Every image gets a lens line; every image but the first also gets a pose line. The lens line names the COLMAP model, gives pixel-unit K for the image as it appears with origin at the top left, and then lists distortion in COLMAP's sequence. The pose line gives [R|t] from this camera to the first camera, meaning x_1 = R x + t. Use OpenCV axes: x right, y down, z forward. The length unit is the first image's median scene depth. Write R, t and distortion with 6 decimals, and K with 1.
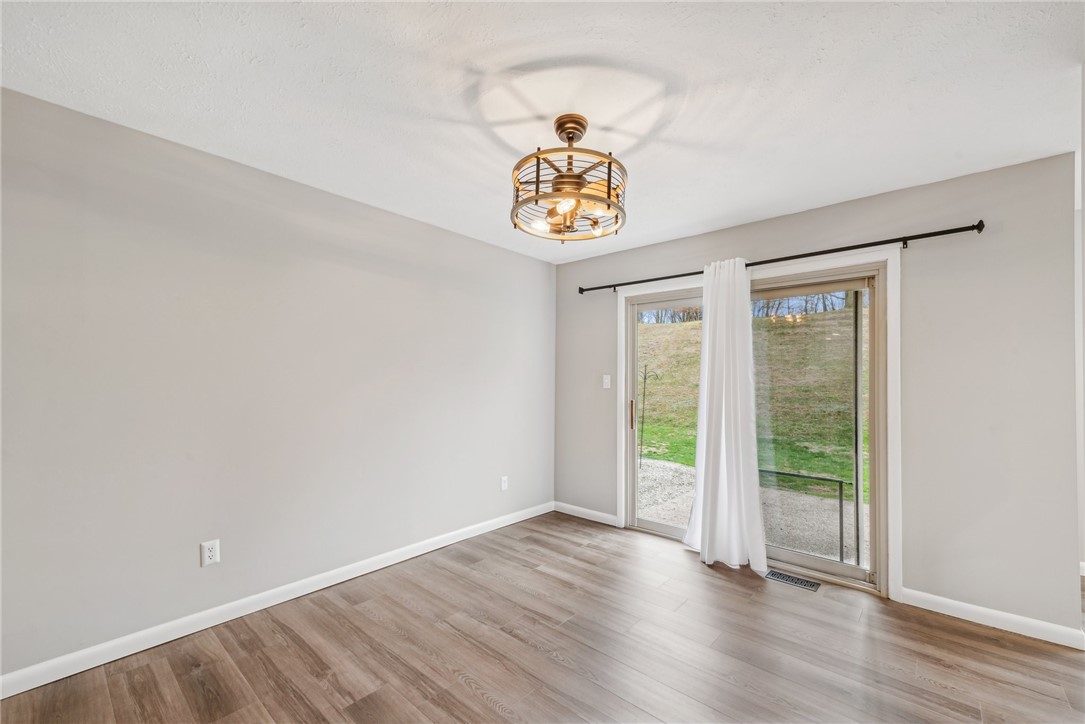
lens RADIAL K [[438.9, 0, 556.6], [0, 438.9, 369.6], [0, 0, 1]] dist [0.011840, -0.000099]
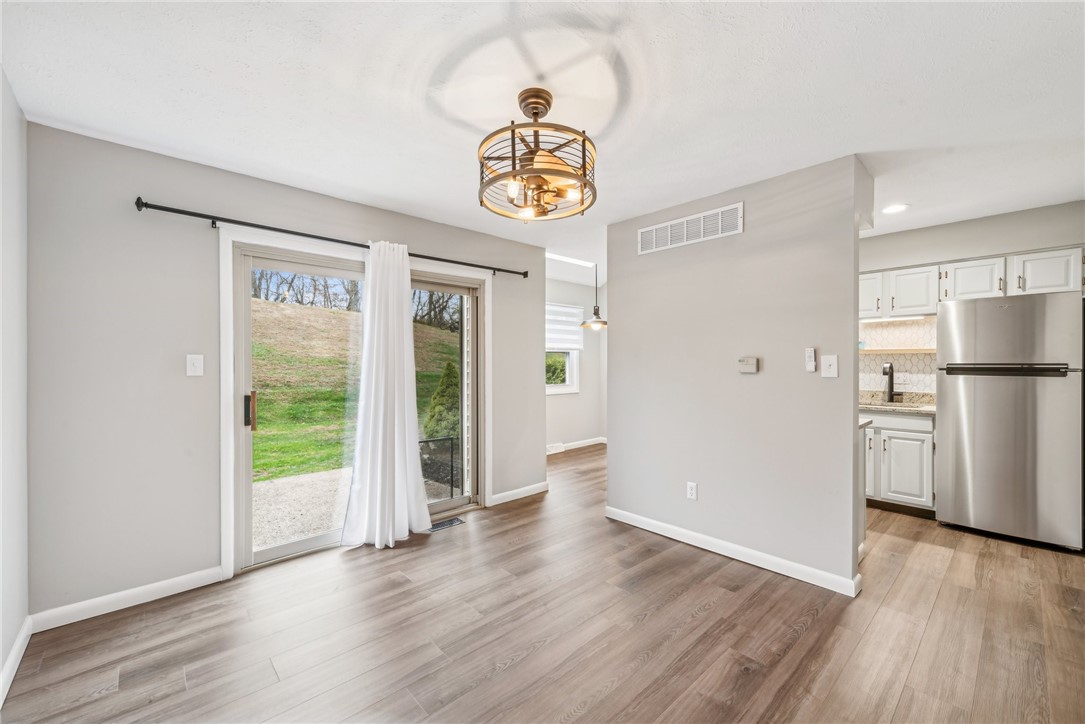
lens RADIAL K [[435.6, 0, 550.7], [0, 435.6, 362.3], [0, 0, 1]] dist [0.011147, -0.000494]
pose [[0.110113, -0.007741, 0.993889, -0.658357], [-0.022657, 0.999690, 0.010296, 0.007258], [-0.993661, -0.023652, 0.109904, 0.604041]]
